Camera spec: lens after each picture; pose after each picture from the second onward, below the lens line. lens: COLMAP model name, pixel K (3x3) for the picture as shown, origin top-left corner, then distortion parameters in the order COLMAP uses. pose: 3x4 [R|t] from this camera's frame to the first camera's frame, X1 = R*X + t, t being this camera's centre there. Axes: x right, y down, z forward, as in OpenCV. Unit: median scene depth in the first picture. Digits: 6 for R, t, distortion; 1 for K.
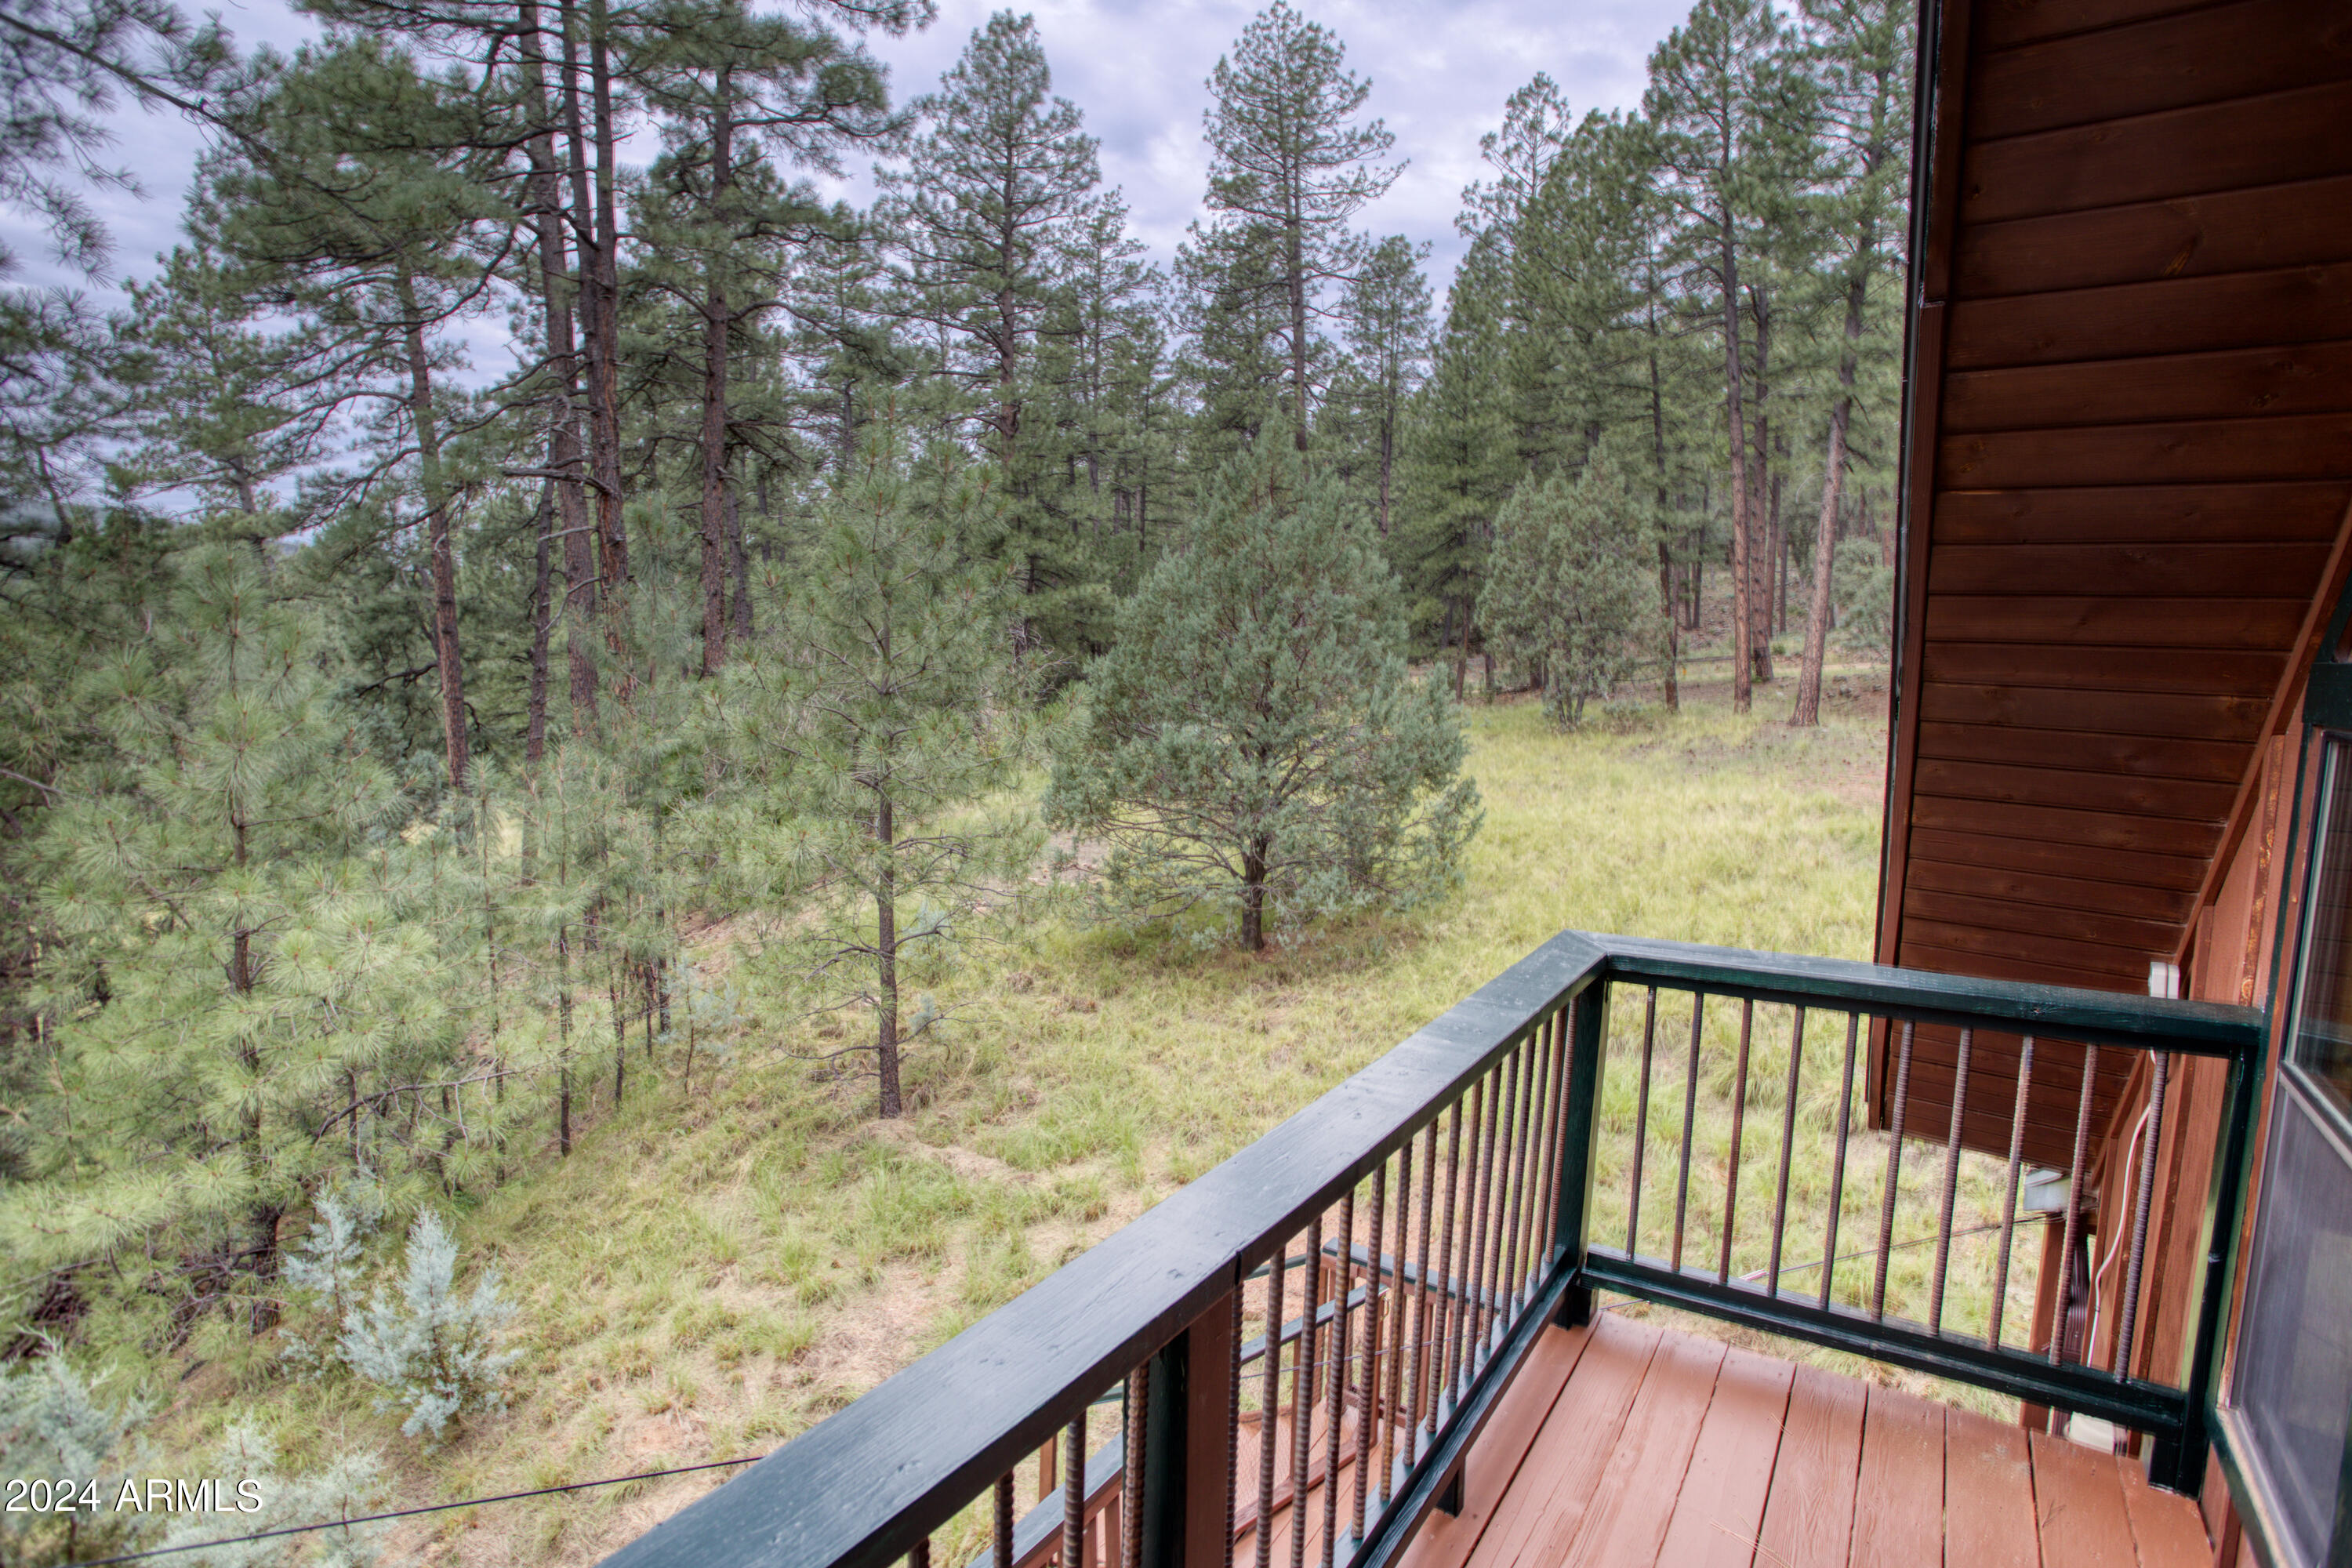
lens RADIAL K [[1102.1, 0, 1176.0], [0, 1102.1, 784.0], [0, 0, 1]] dist [-0.082731, 0.040112]
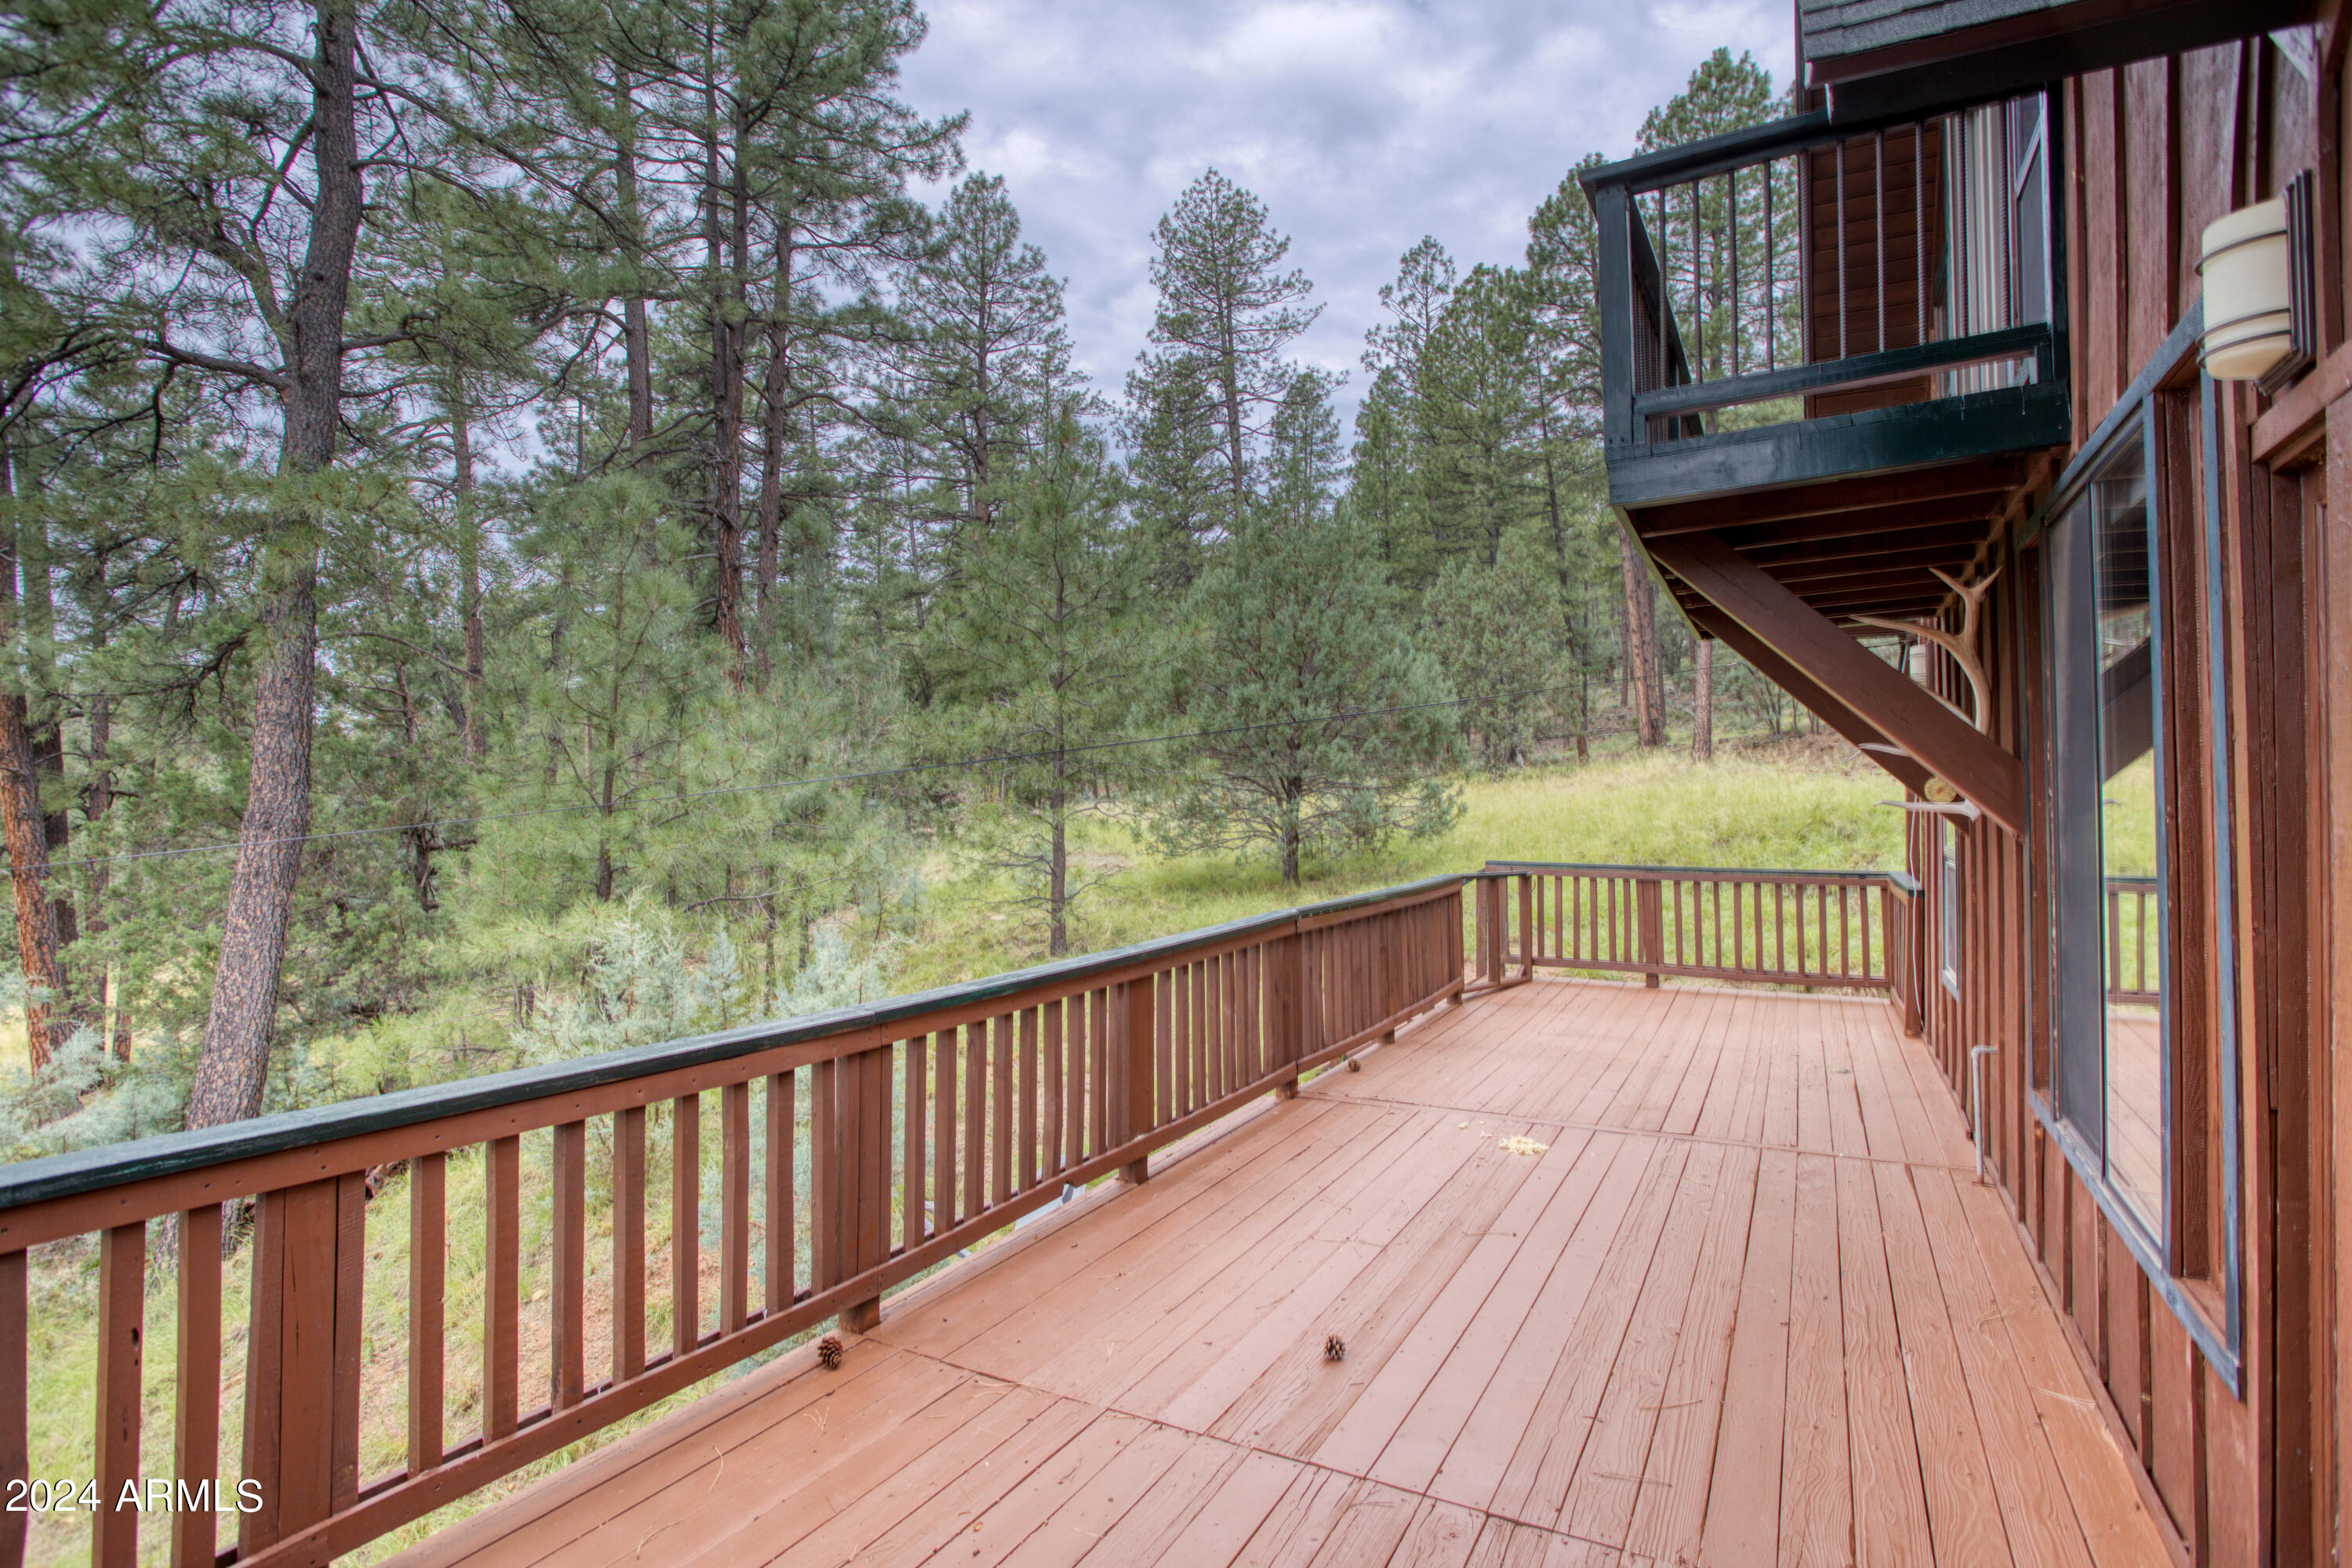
lens RADIAL K [[1102.1, 0, 1176.0], [0, 1102.1, 784.0], [0, 0, 1]] dist [-0.082731, 0.040112]
pose [[0.995698, -0.023293, 0.089683, -0.060573], [0.034157, 0.991994, -0.121581, 0.067006], [-0.086133, 0.124121, 0.988522, -0.071424]]
